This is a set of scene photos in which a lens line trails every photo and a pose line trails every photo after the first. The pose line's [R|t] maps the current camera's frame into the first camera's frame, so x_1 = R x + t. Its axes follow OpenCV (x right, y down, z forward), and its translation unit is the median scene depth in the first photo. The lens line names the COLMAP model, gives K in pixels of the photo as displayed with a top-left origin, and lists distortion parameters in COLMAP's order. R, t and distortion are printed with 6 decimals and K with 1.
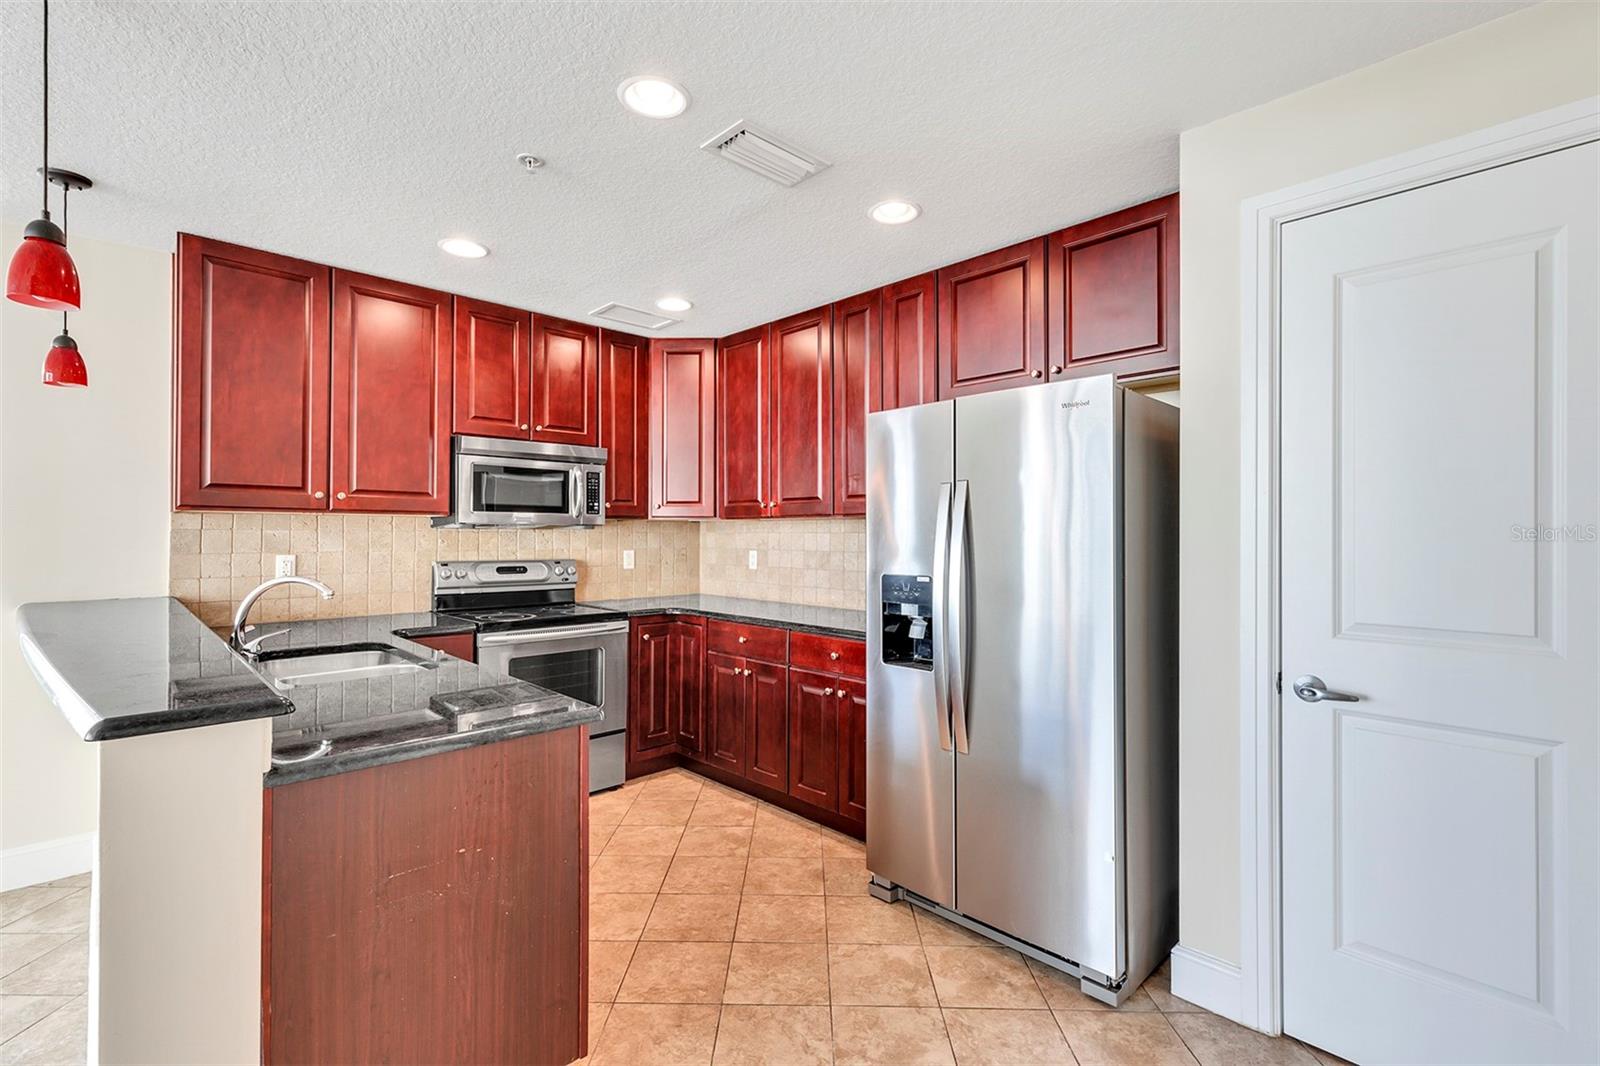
lens RADIAL K [[733.3, 0, 789.7], [0, 733.3, 532.4], [0, 0, 1]] dist [0.009153, -0.001062]
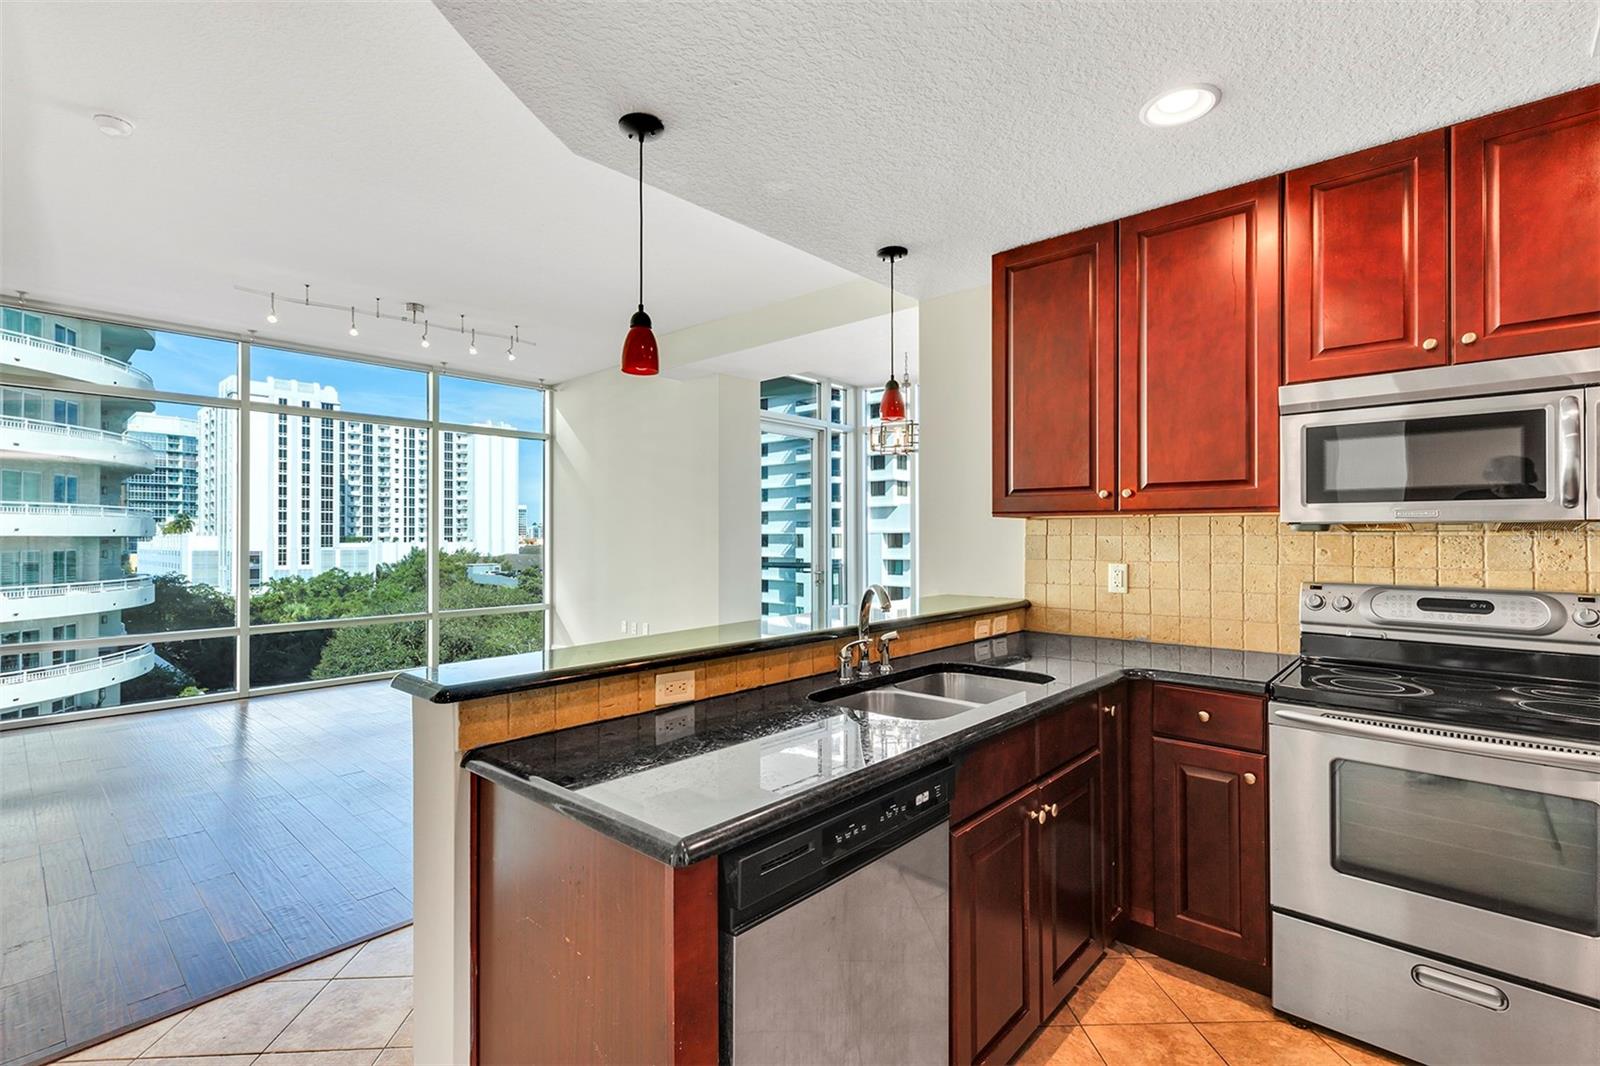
lens RADIAL K [[733.3, 0, 792.3], [0, 733.3, 530.2], [0, 0, 1]] dist [0.009153, -0.001062]
pose [[0.068605, -0.012812, -0.997562, 0.154236], [0.000379, 0.999918, -0.012817, 0.001509], [0.997644, 0.000501, 0.068604, 0.500786]]
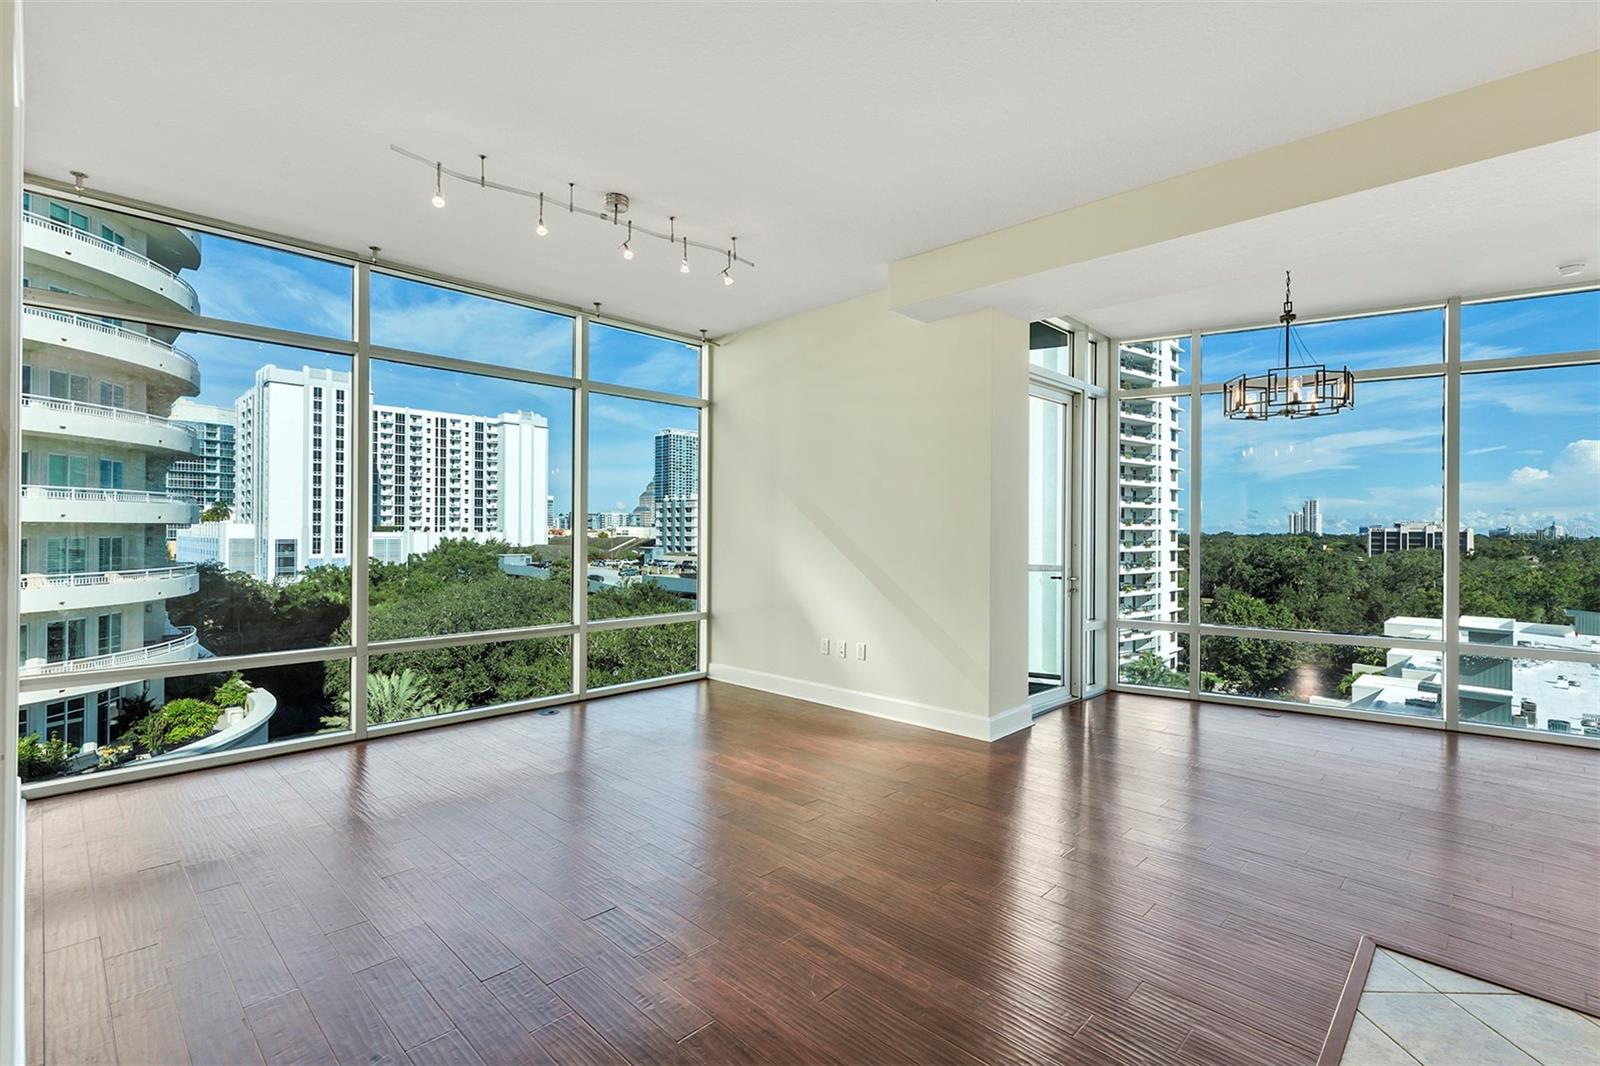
lens RADIAL K [[733.3, 0, 785.5], [0, 733.3, 529.0], [0, 0, 1]] dist [0.009153, -0.001062]
pose [[0.035099, -0.004530, -0.999374, 0.094336], [-0.008886, 0.999949, -0.004845, 0.001495], [0.999344, 0.009050, 0.035057, 0.444285]]
